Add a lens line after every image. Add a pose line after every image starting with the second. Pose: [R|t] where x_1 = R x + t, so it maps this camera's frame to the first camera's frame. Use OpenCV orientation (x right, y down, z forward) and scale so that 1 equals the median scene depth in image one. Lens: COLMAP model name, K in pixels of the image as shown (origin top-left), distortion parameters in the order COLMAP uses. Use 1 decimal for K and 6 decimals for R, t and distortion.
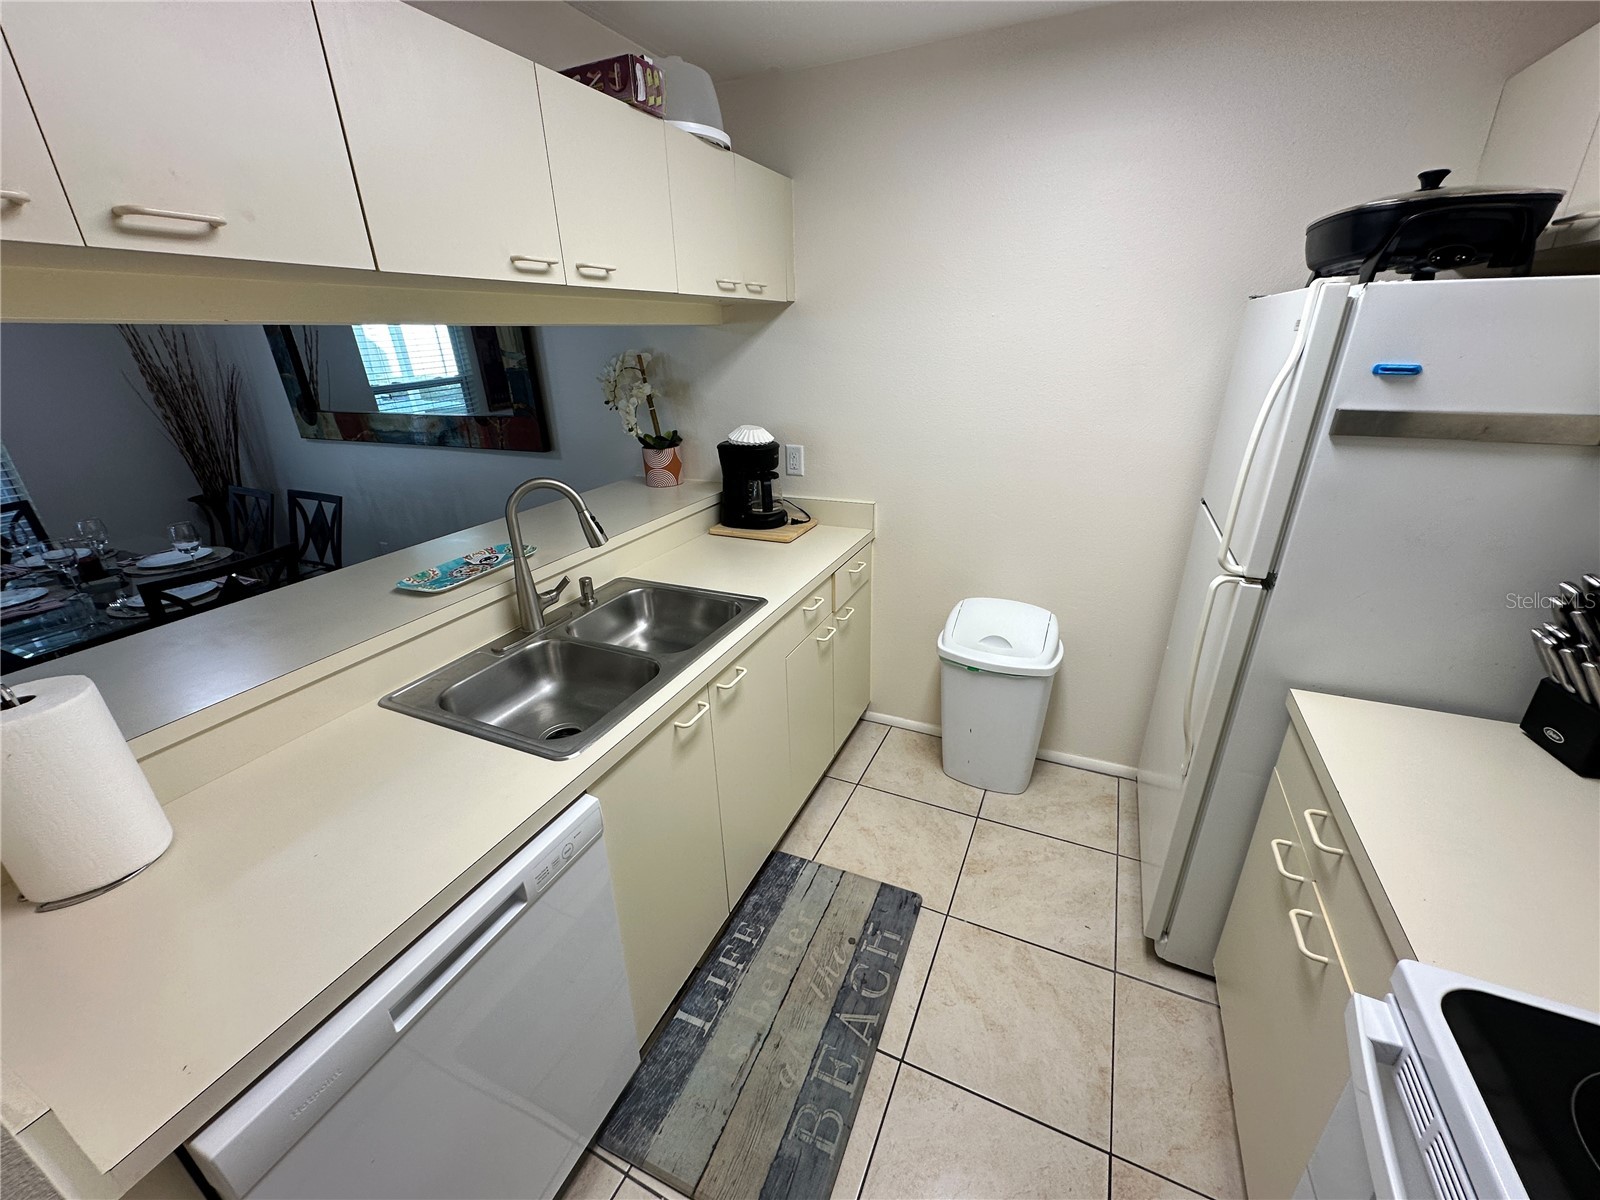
lens RADIAL K [[635.3, 0, 798.4], [0, 635.3, 599.3], [0, 0, 1]] dist [-0.000316, 0.000093]
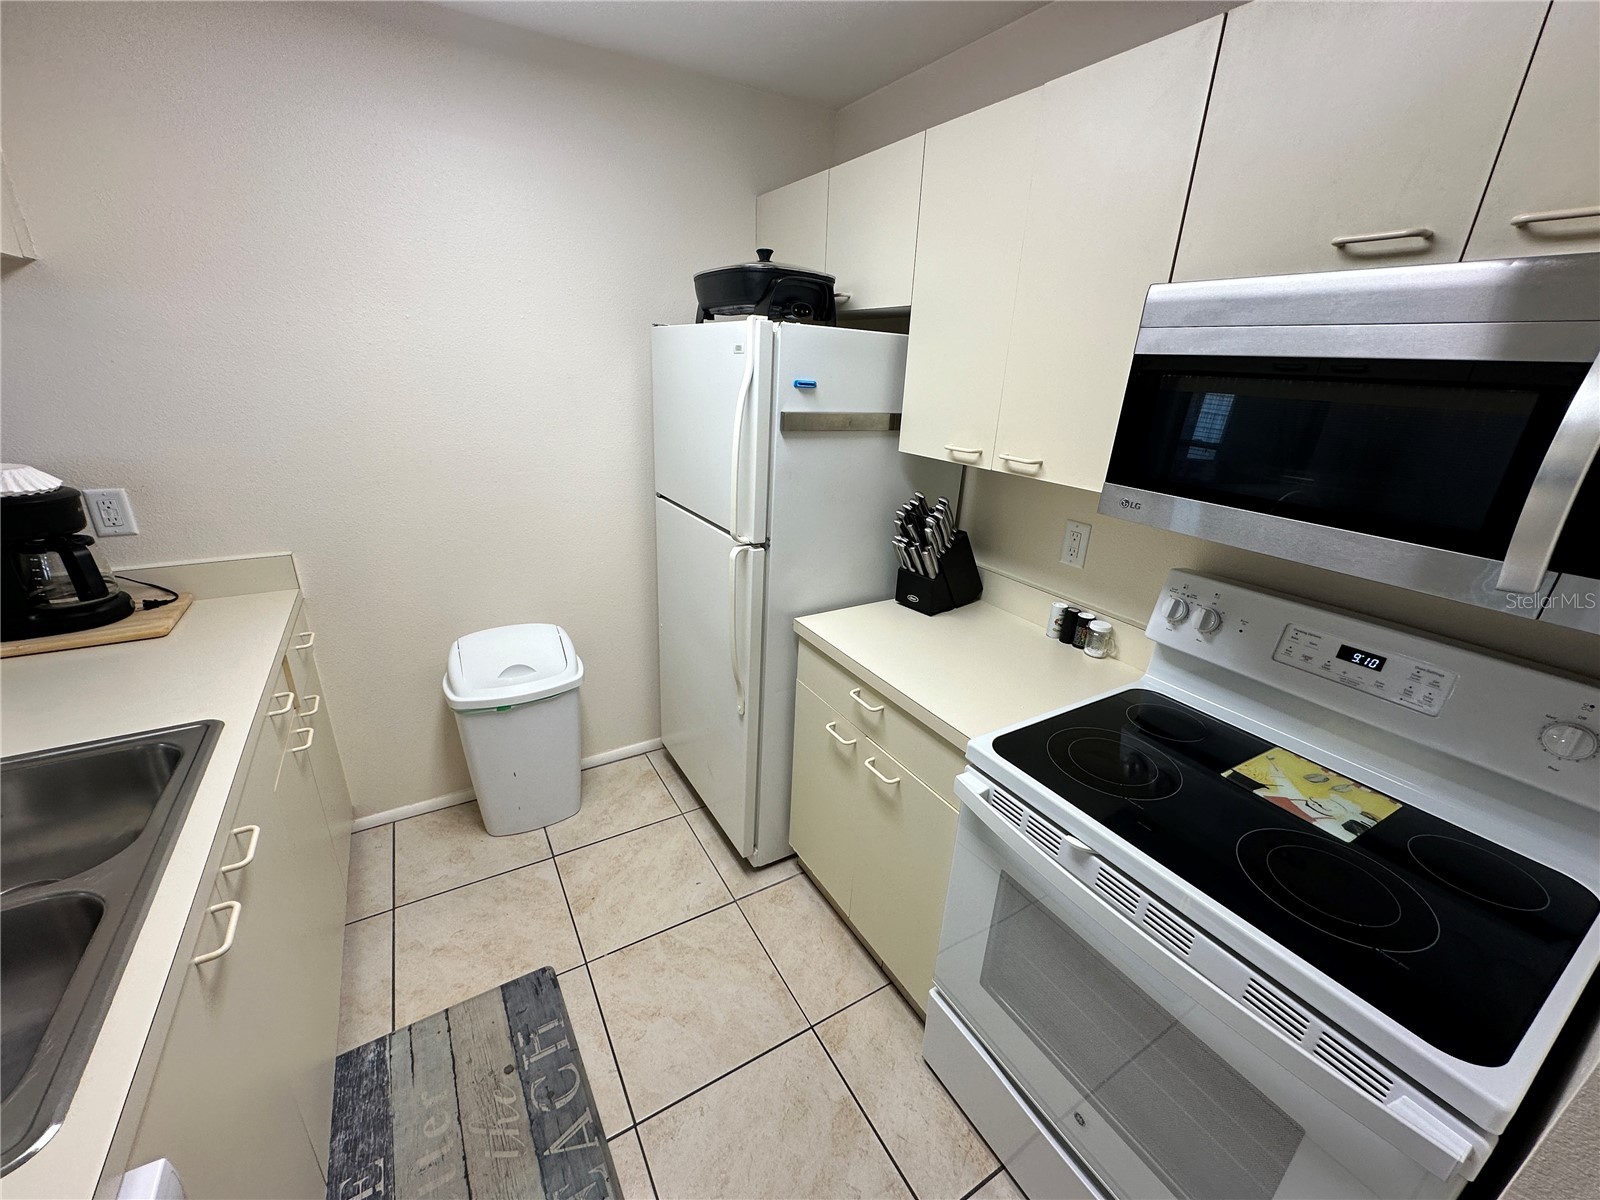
lens RADIAL K [[635.3, 0, 798.4], [0, 635.3, 599.3], [0, 0, 1]] dist [-0.000316, 0.000093]
pose [[0.562636, -0.244839, 0.789617, -0.198933], [0.265165, 0.958119, 0.108145, -0.030294], [-0.783025, 0.148533, 0.603995, 0.123012]]
